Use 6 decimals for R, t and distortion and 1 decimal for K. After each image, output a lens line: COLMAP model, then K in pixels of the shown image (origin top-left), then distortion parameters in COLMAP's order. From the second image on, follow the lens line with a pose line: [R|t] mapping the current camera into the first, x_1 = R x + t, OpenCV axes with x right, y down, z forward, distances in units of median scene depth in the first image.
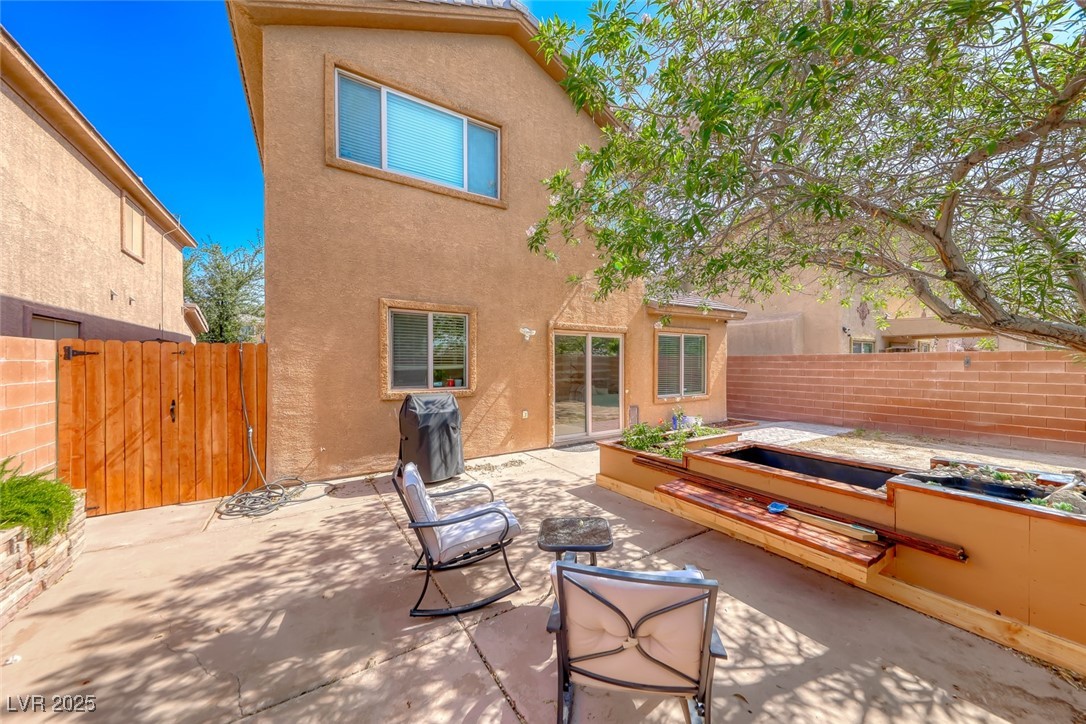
lens RADIAL K [[371.0, 0, 541.9], [0, 371.0, 365.6], [0, 0, 1]] dist [0.017879, -0.006601]
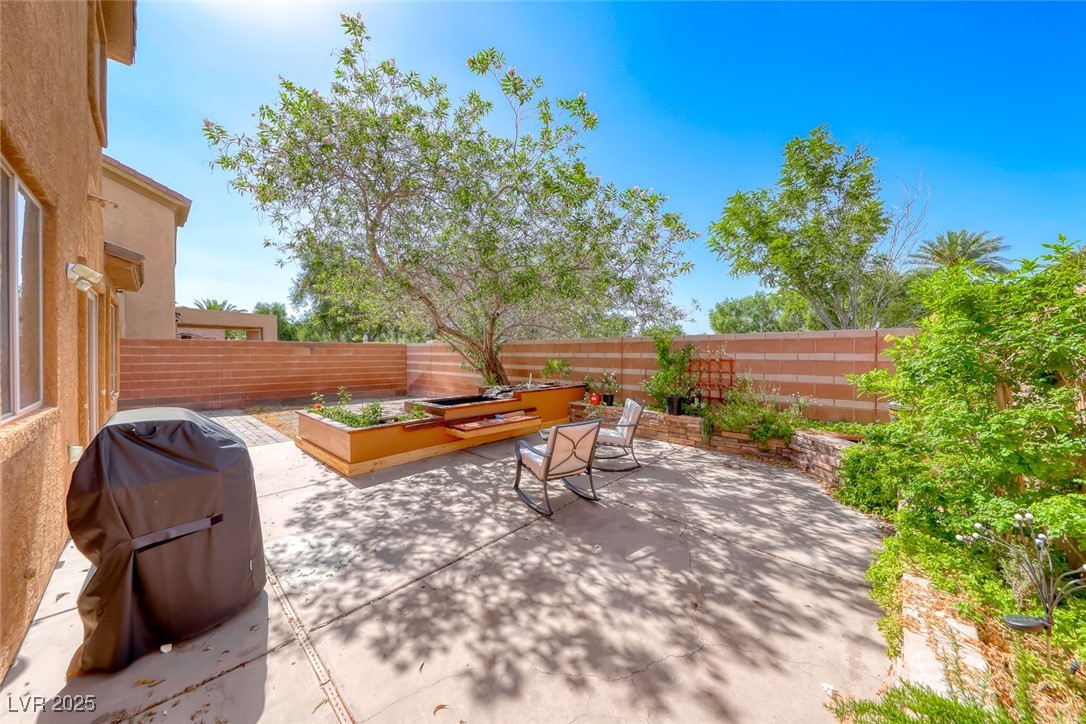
lens RADIAL K [[371.0, 0, 539.2], [0, 371.0, 355.8], [0, 0, 1]] dist [0.017879, -0.006601]
pose [[-0.238891, -0.006784, 0.971023, -0.885673], [0.002602, 0.999968, 0.007626, 0.014660], [-0.971043, 0.004348, -0.238866, 0.791623]]
